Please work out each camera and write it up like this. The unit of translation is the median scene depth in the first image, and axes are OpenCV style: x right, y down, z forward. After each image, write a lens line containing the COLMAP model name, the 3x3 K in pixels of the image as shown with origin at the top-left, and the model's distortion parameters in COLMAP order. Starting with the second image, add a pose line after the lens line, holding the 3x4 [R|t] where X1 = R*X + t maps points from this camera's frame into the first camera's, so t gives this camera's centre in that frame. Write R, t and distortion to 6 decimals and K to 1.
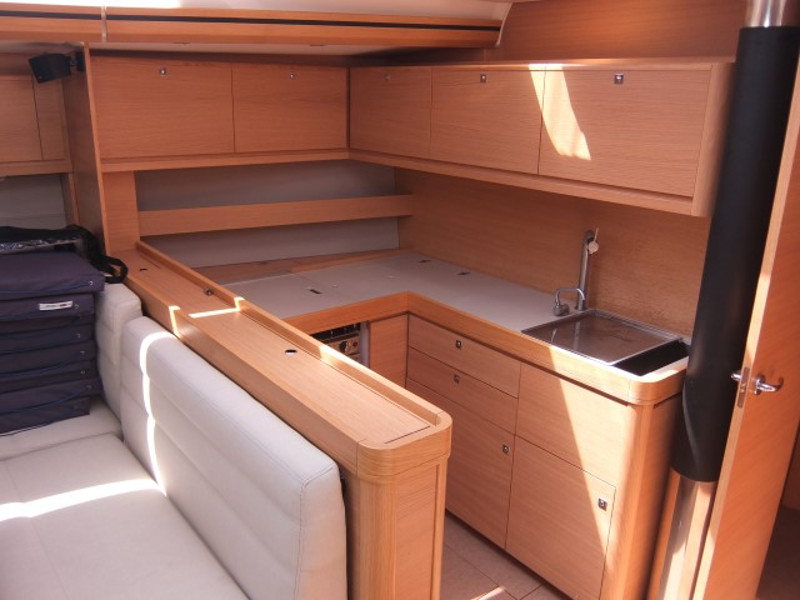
lens RADIAL K [[678.4, 0, 400.0], [0, 678.4, 300.0], [0, 0, 1]] dist [0.002003, 0.000424]
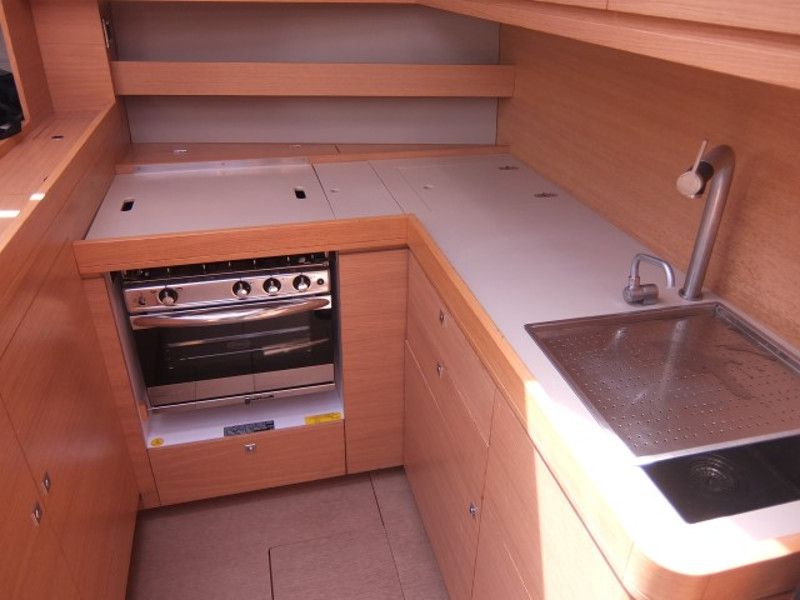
lens RADIAL K [[655.1, 0, 401.9], [0, 655.1, 268.2], [0, 0, 1]] dist [-0.023390, -0.003303]
pose [[0.914740, 0.170237, -0.366428, 0.242824], [-0.125278, 0.981711, 0.143347, -0.050526], [0.384130, -0.085220, 0.919338, 0.463764]]
